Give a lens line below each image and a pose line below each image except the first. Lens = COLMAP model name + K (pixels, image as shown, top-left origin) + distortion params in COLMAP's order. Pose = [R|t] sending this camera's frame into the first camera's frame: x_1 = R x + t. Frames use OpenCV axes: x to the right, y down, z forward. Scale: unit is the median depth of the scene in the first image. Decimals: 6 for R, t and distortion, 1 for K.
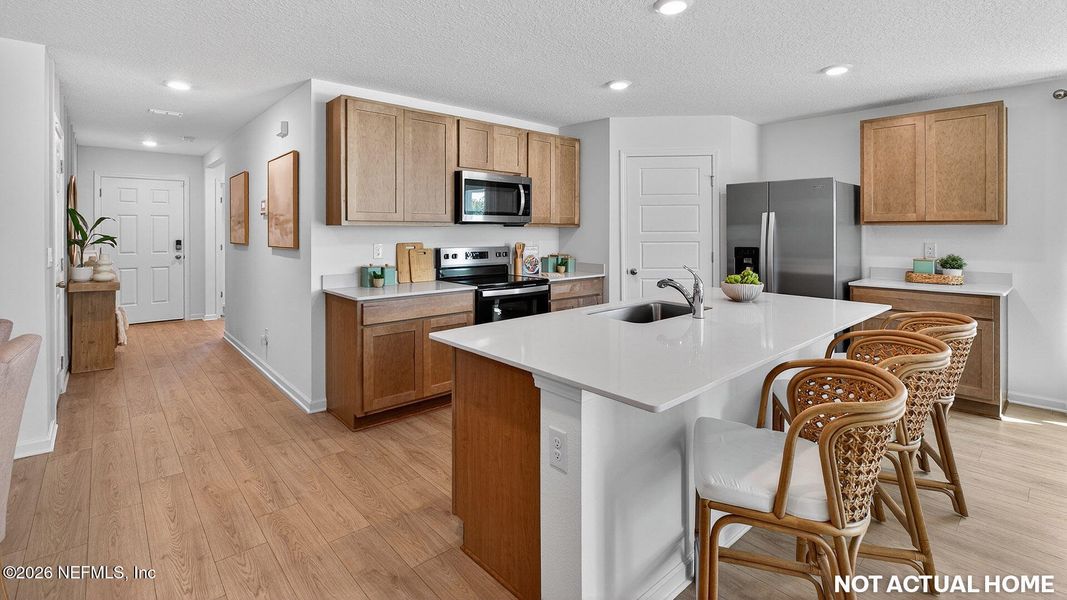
lens RADIAL K [[480.6, 0, 541.1], [0, 480.6, 233.1], [0, 0, 1]] dist [-0.009984, -0.000460]
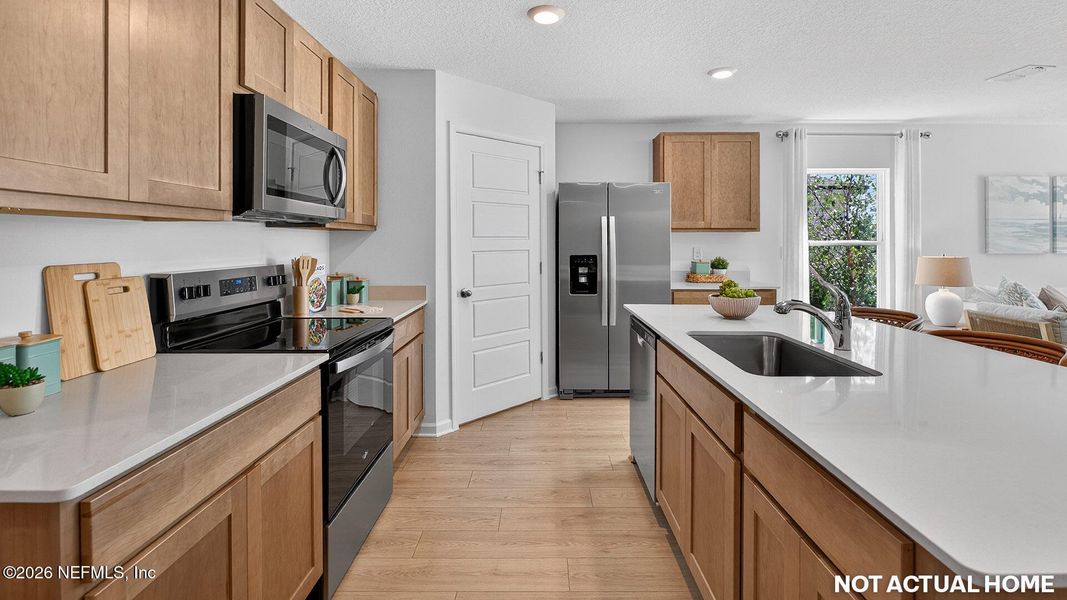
lens RADIAL K [[480.6, 0, 536.9], [0, 480.6, 236.8], [0, 0, 1]] dist [-0.009984, -0.000460]
pose [[0.678679, 0.004799, 0.734419, -0.290025], [0.006666, 0.999897, -0.012694, 0.006206], [-0.734405, 0.013511, 0.678577, 0.477318]]
